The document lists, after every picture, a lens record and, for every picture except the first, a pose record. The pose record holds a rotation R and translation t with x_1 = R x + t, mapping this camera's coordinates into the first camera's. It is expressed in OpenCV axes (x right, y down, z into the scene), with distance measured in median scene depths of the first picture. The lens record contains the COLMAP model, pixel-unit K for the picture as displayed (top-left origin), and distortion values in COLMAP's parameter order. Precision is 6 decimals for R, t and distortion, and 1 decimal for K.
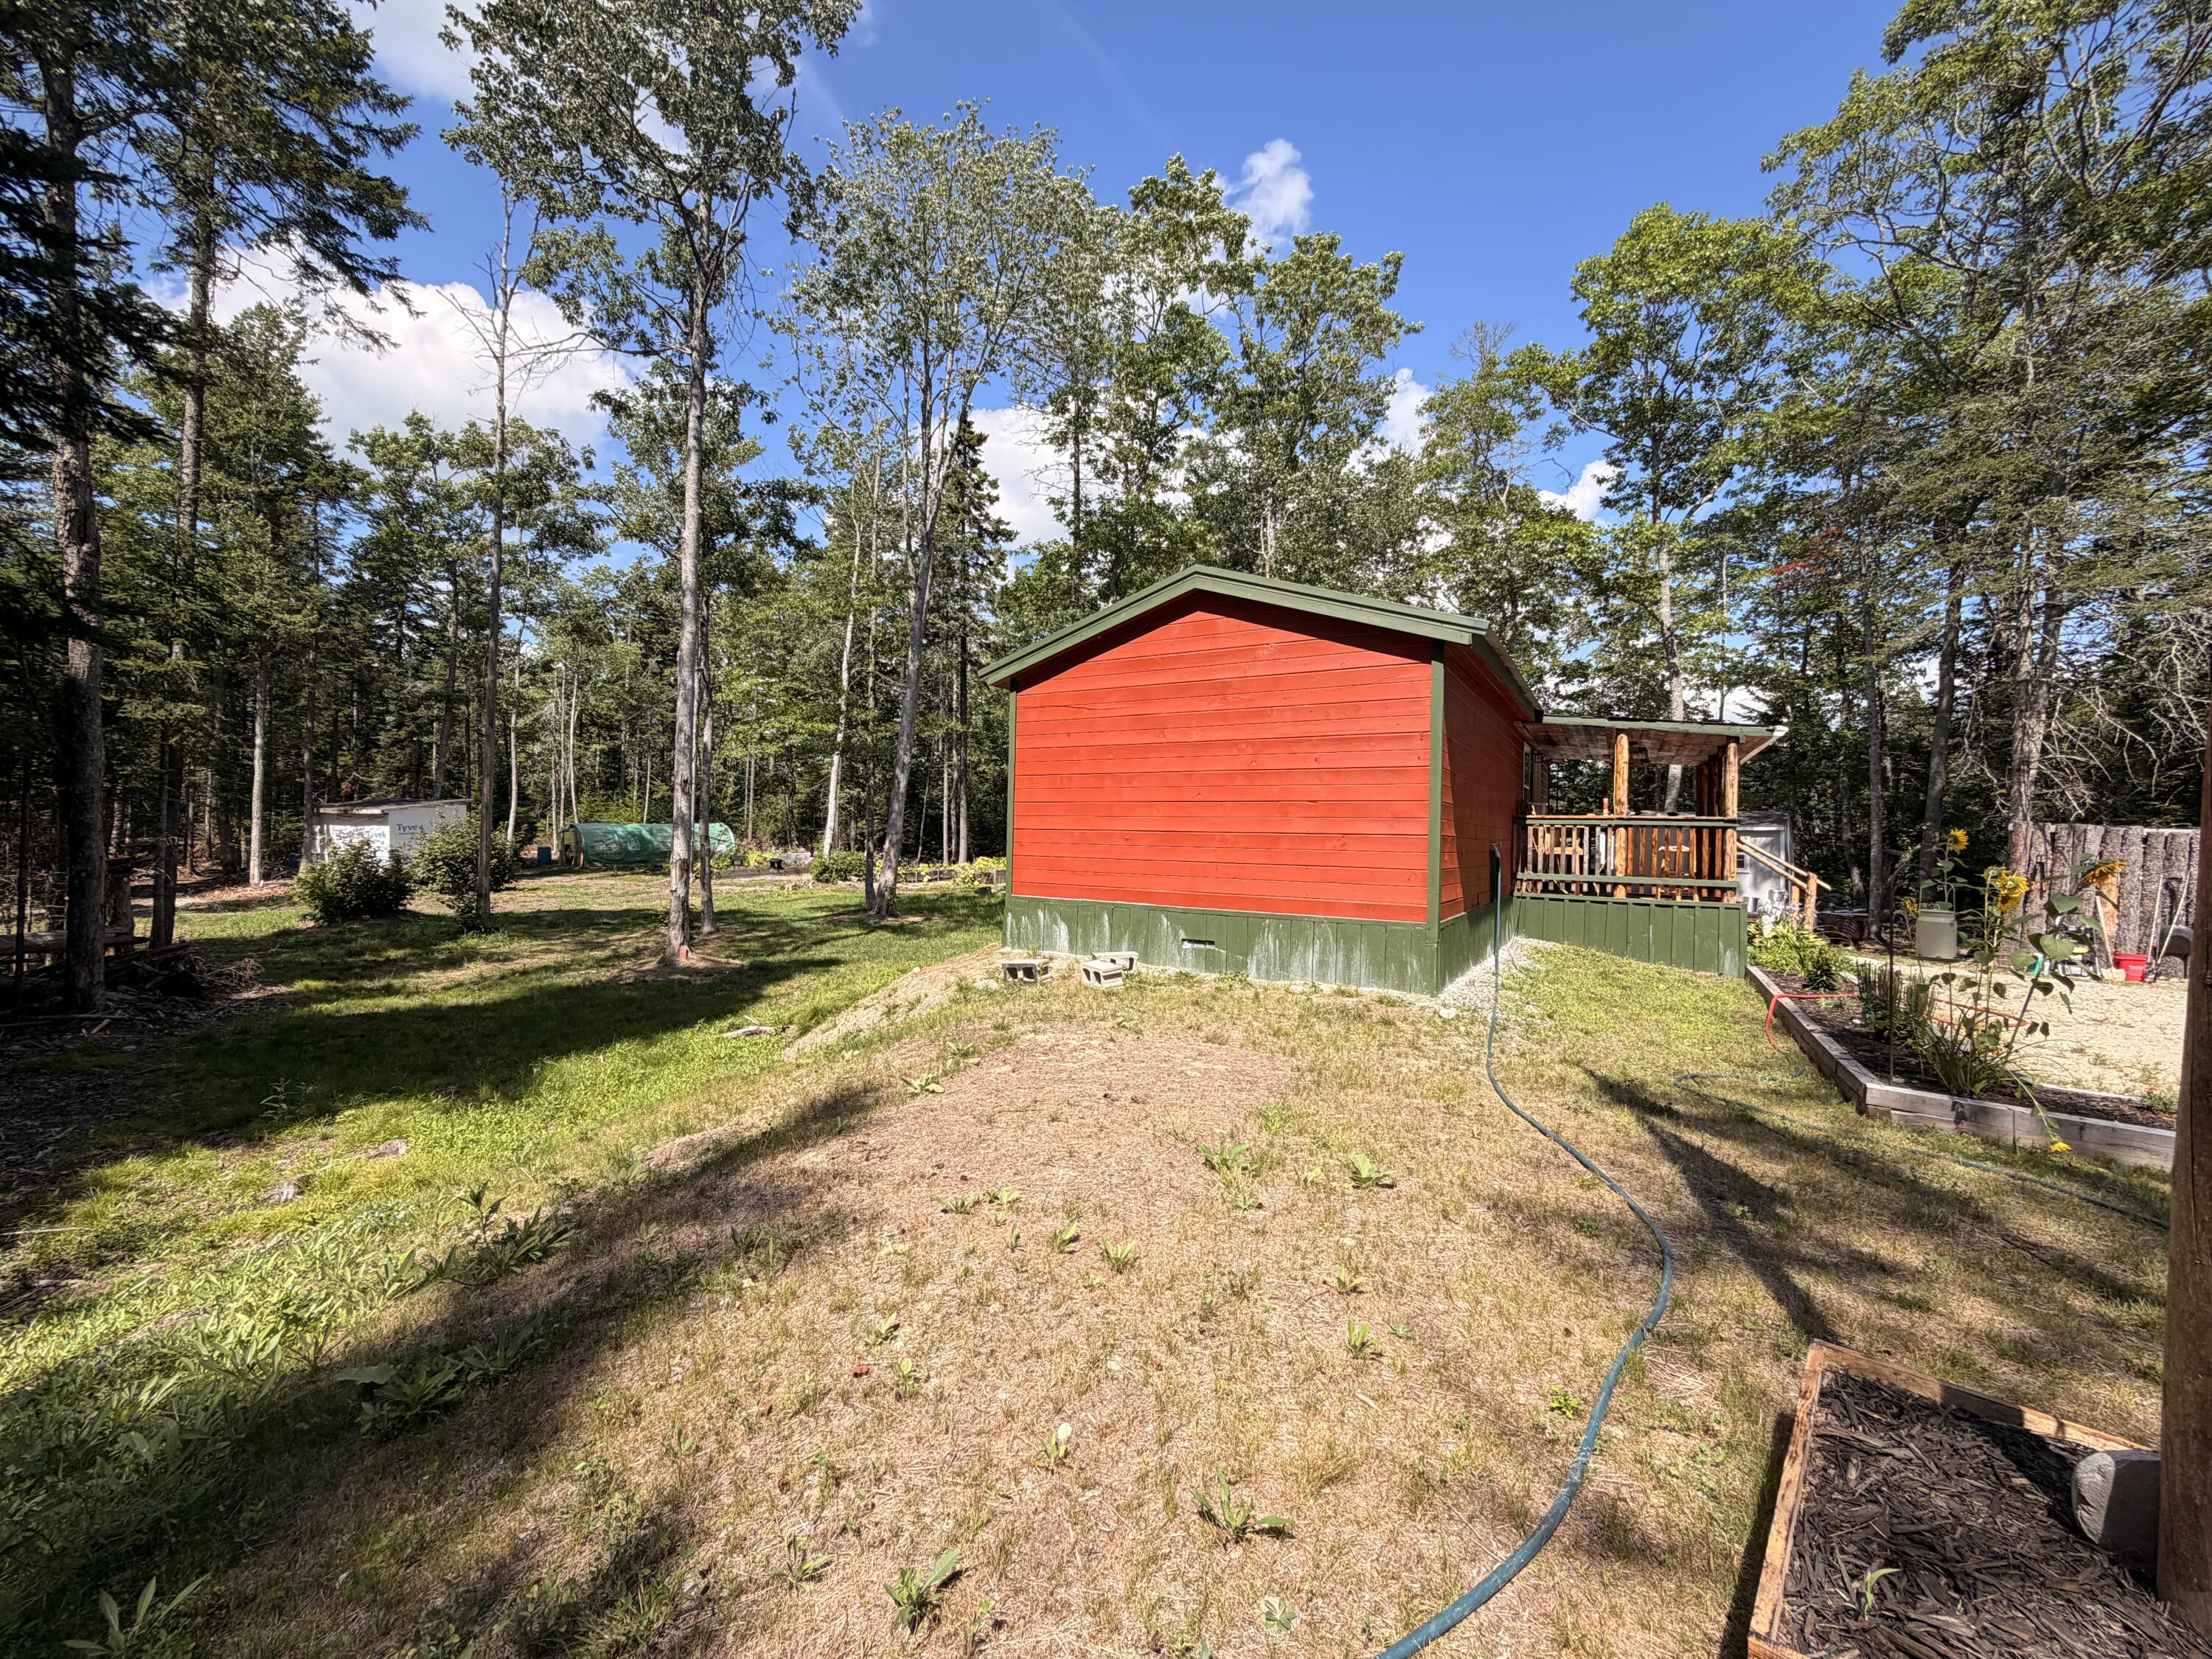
lens RADIAL K [[863.7, 0, 1106.0], [0, 863.7, 829.5], [0, 0, 1]] dist [-0.000184, 0.000043]
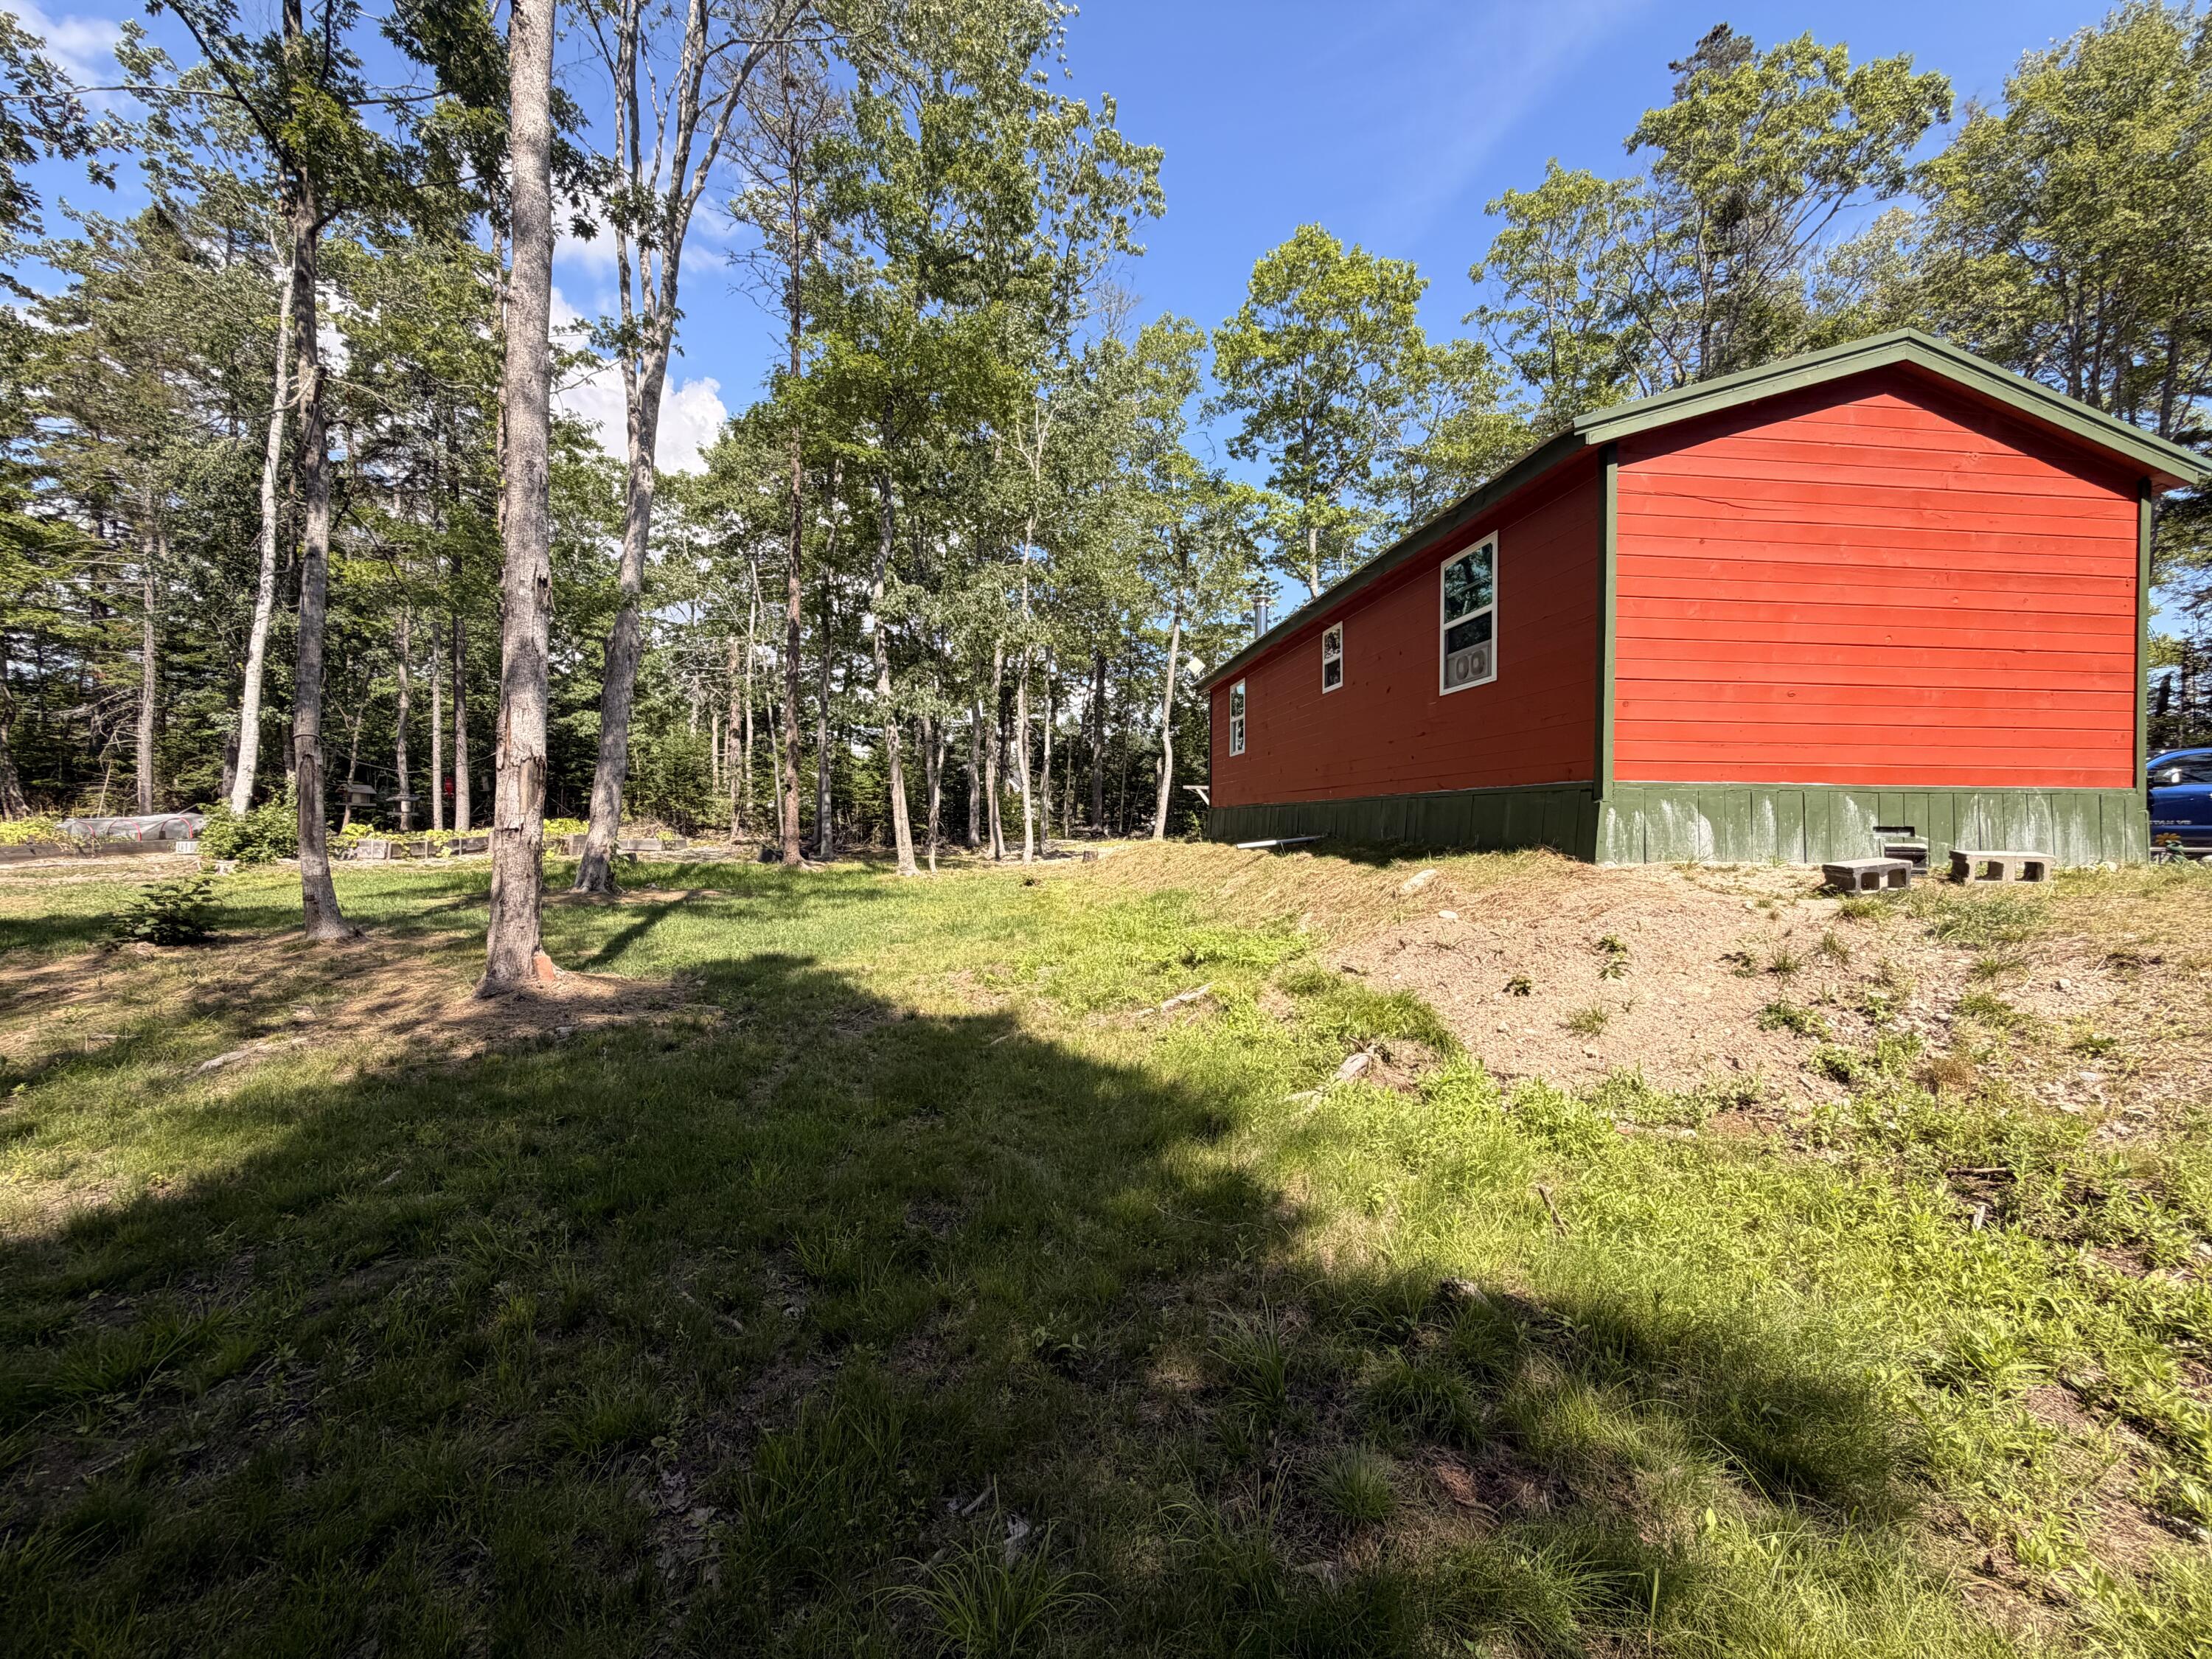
lens RADIAL K [[863.7, 0, 1106.0], [0, 863.7, 829.5], [0, 0, 1]] dist [-0.000184, 0.000043]
pose [[0.788975, -0.023889, 0.613961, -0.678416], [0.006346, 0.999507, 0.030735, 0.075935], [-0.614393, -0.020353, 0.788738, 0.610240]]
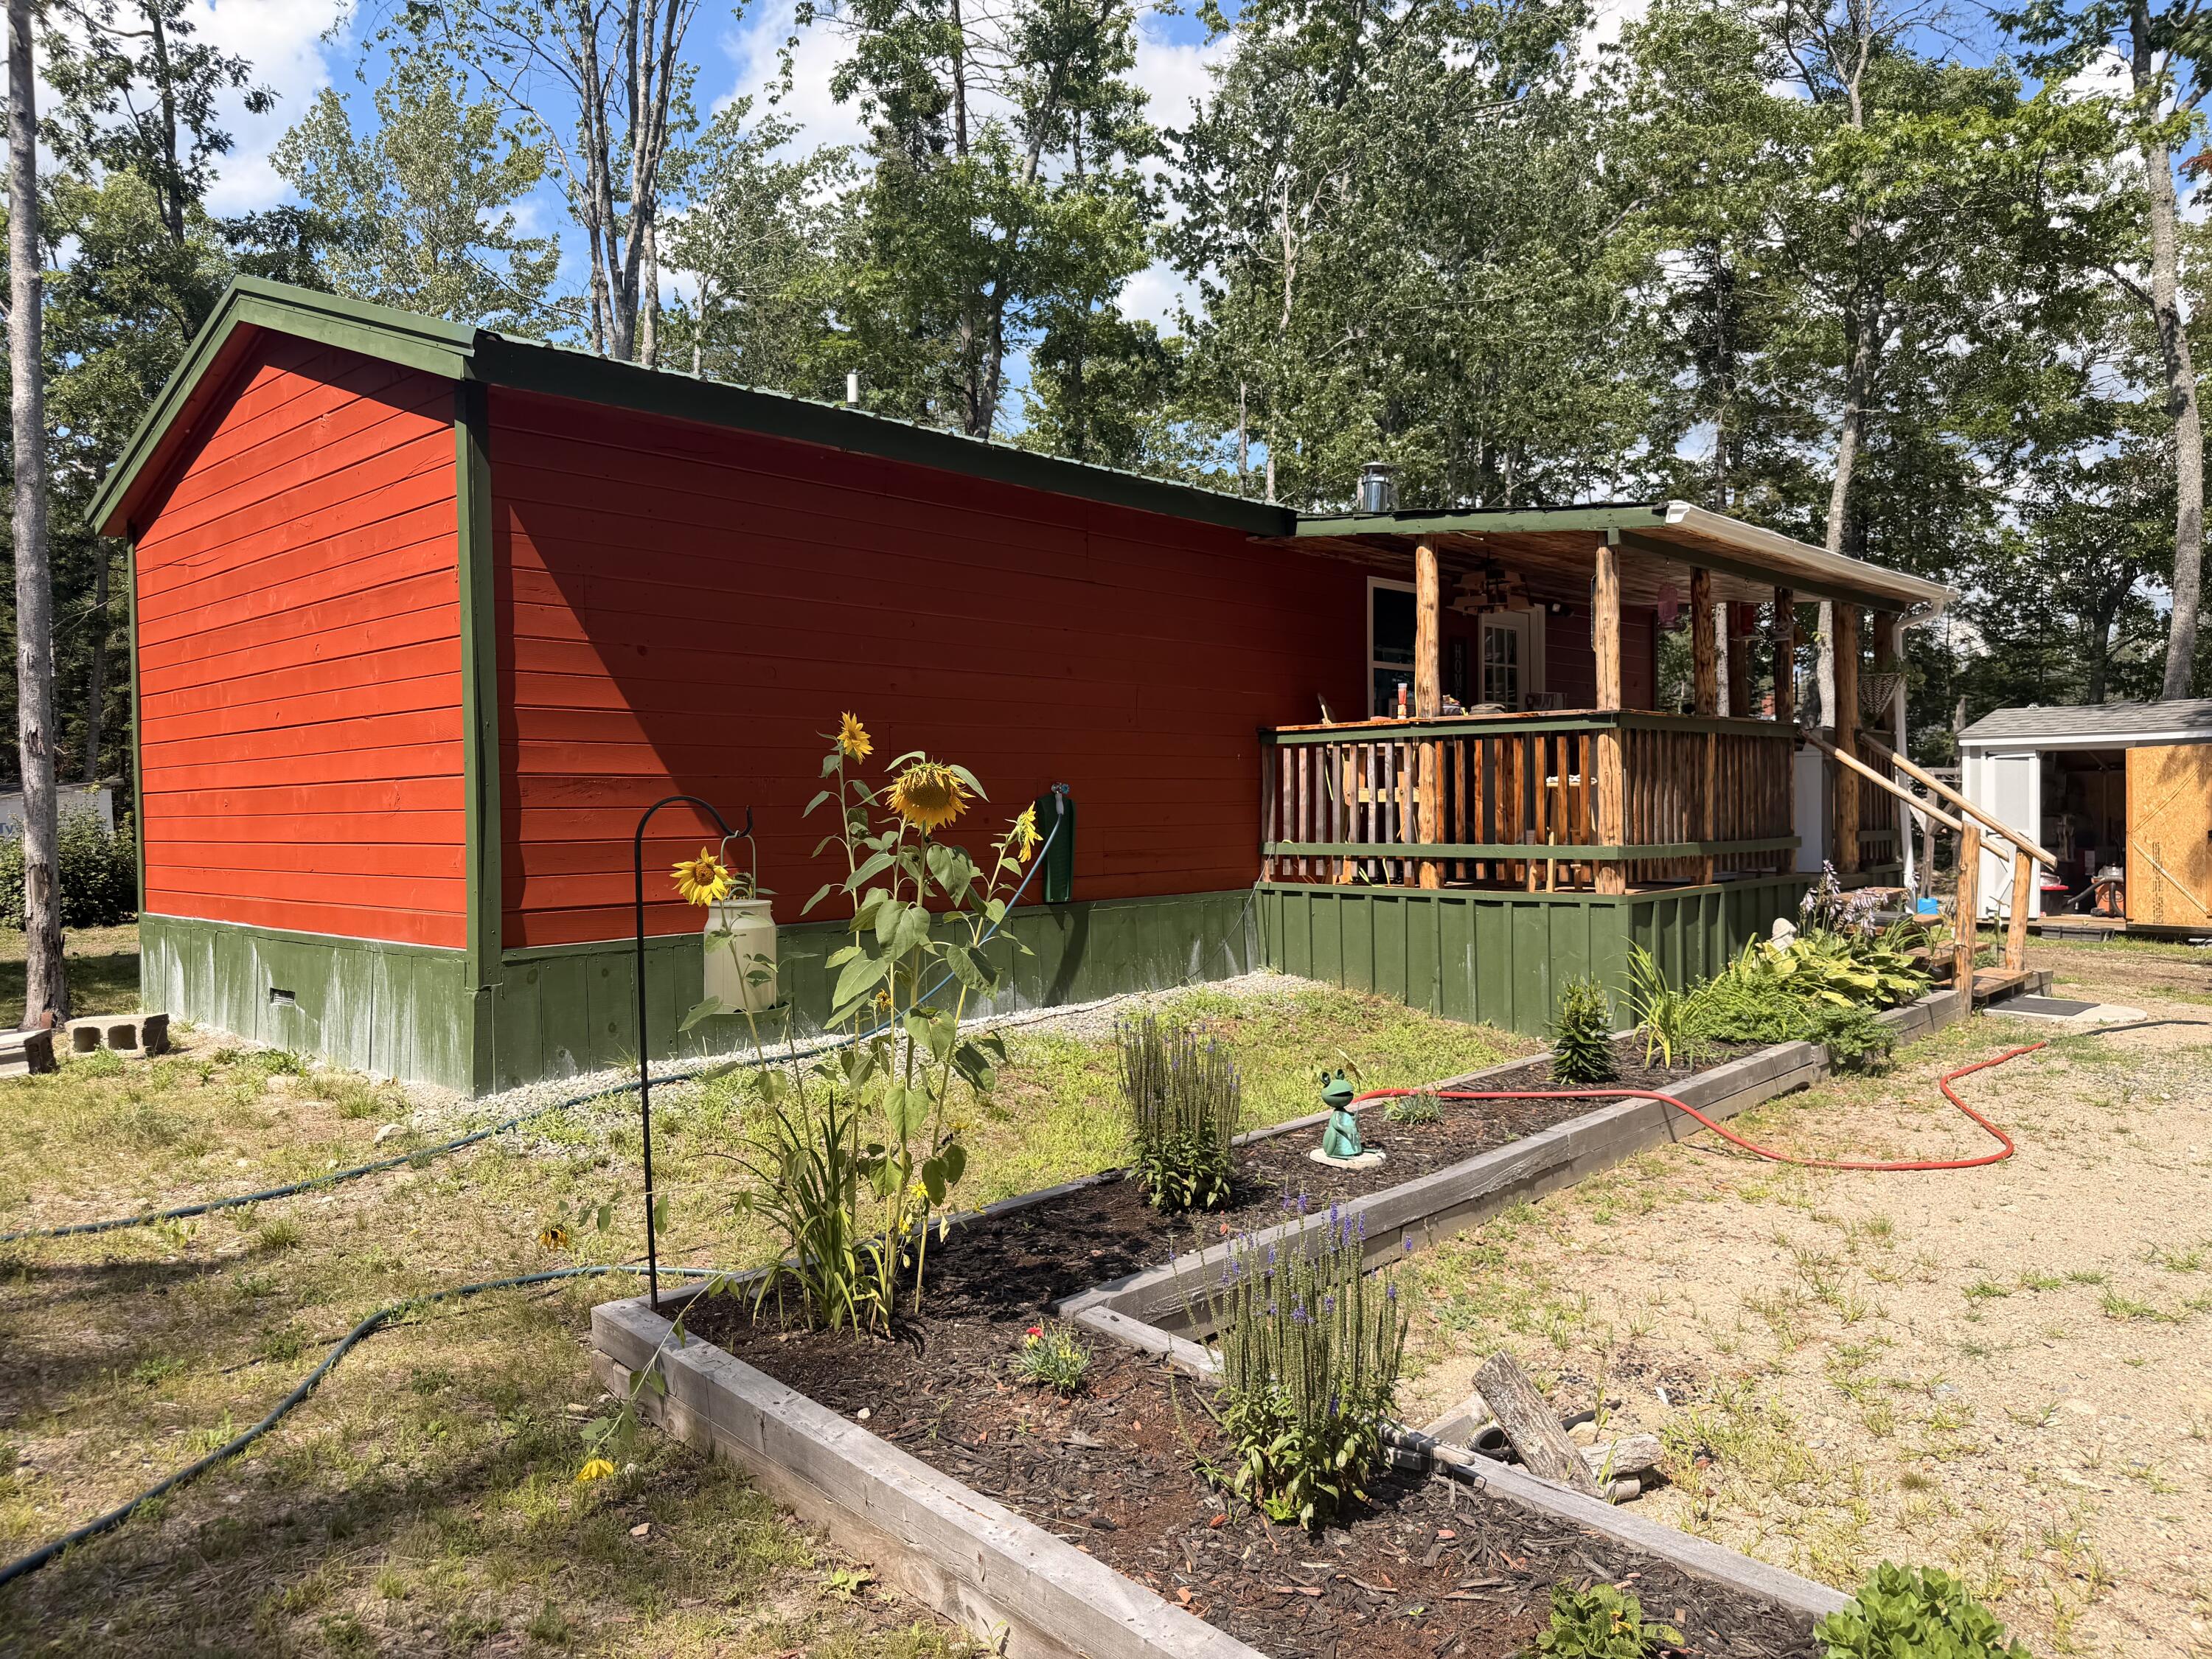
lens RADIAL K [[1554.6, 0, 1106.0], [0, 1554.6, 829.5], [0, 0, 1]] dist [0.043118, 0.000056]
pose [[0.974192, -0.028473, -0.223917, 0.618102], [0.031930, 0.999420, 0.011832, 0.030740], [0.223451, -0.018676, 0.974536, 0.116093]]
